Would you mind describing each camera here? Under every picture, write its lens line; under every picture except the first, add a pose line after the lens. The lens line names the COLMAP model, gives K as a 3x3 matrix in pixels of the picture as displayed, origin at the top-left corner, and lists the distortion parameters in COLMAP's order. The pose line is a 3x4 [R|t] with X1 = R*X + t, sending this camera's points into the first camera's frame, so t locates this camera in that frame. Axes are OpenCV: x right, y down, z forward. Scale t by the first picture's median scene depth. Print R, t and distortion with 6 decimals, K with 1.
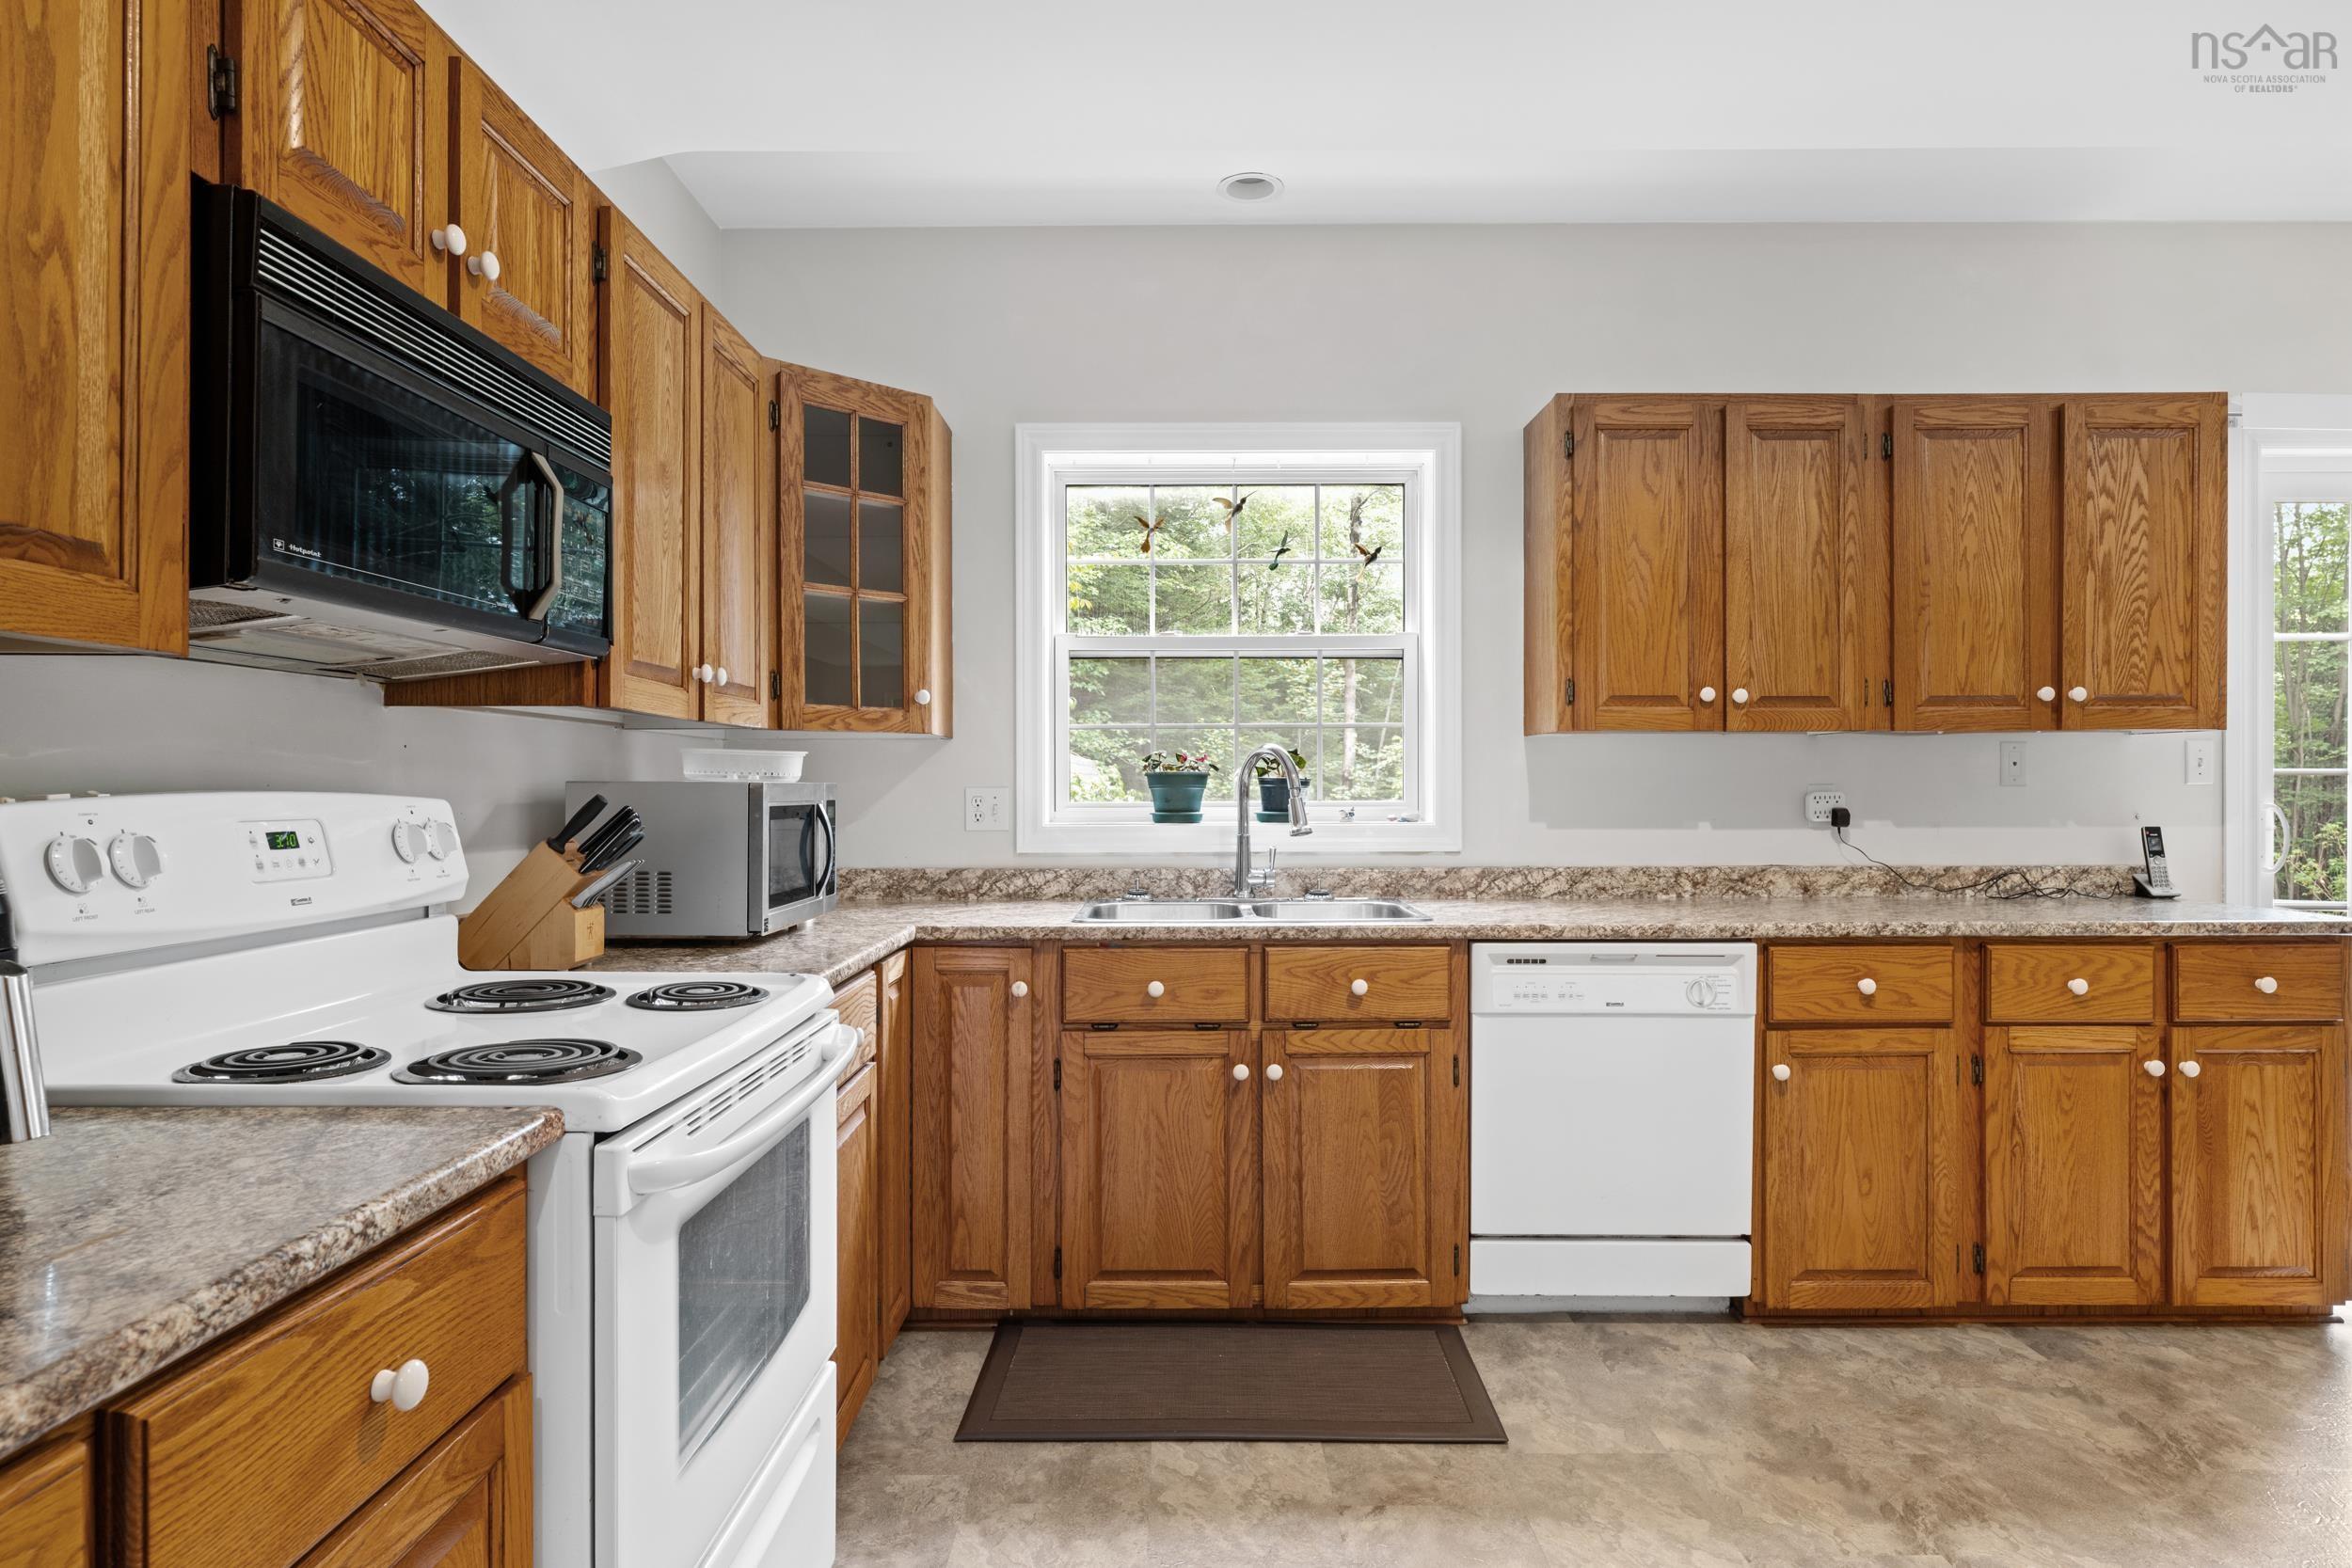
lens RADIAL K [[1305.7, 0, 1180.3], [0, 1305.7, 786.1], [0, 0, 1]] dist [-0.008286, 0.001144]
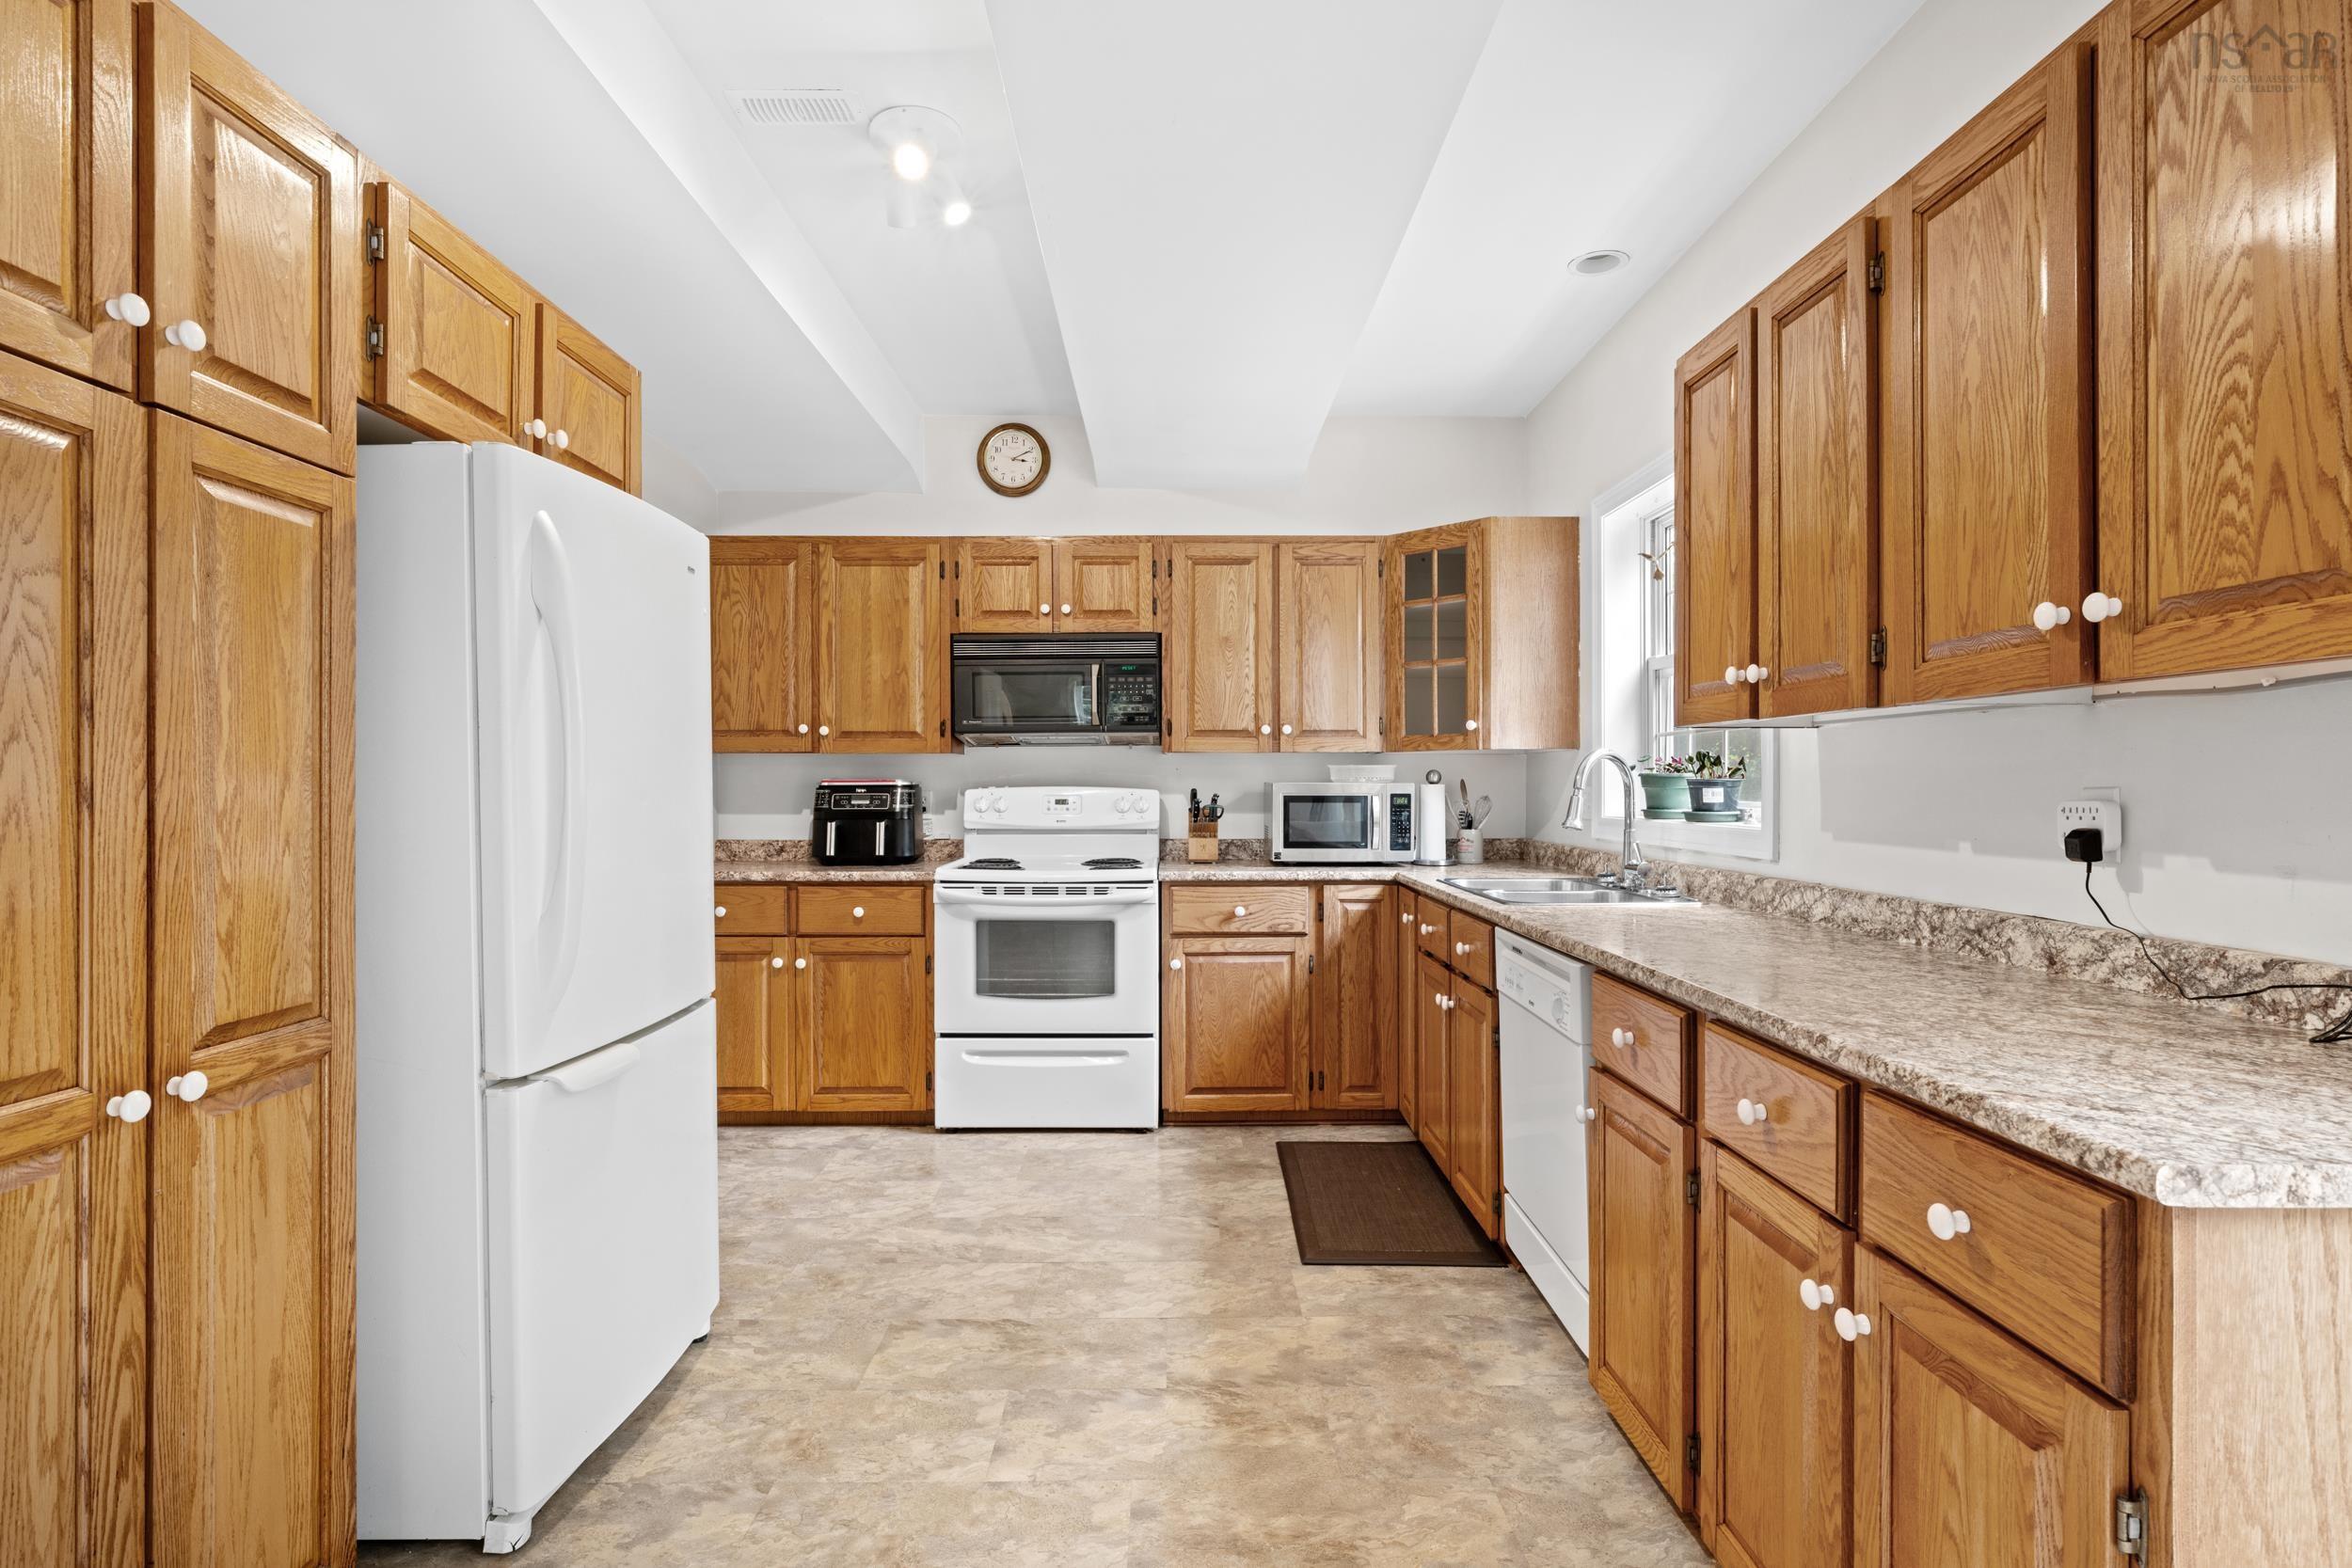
lens RADIAL K [[1193.8, 0, 1177.2], [0, 1193.8, 778.9], [0, 0, 1]] dist [-0.000116, 0.000139]
pose [[0.003195, -0.001474, -0.999994, 1.133466], [0.000968, 0.999998, -0.001471, -0.005439], [0.999994, -0.000963, 0.003197, 0.646442]]
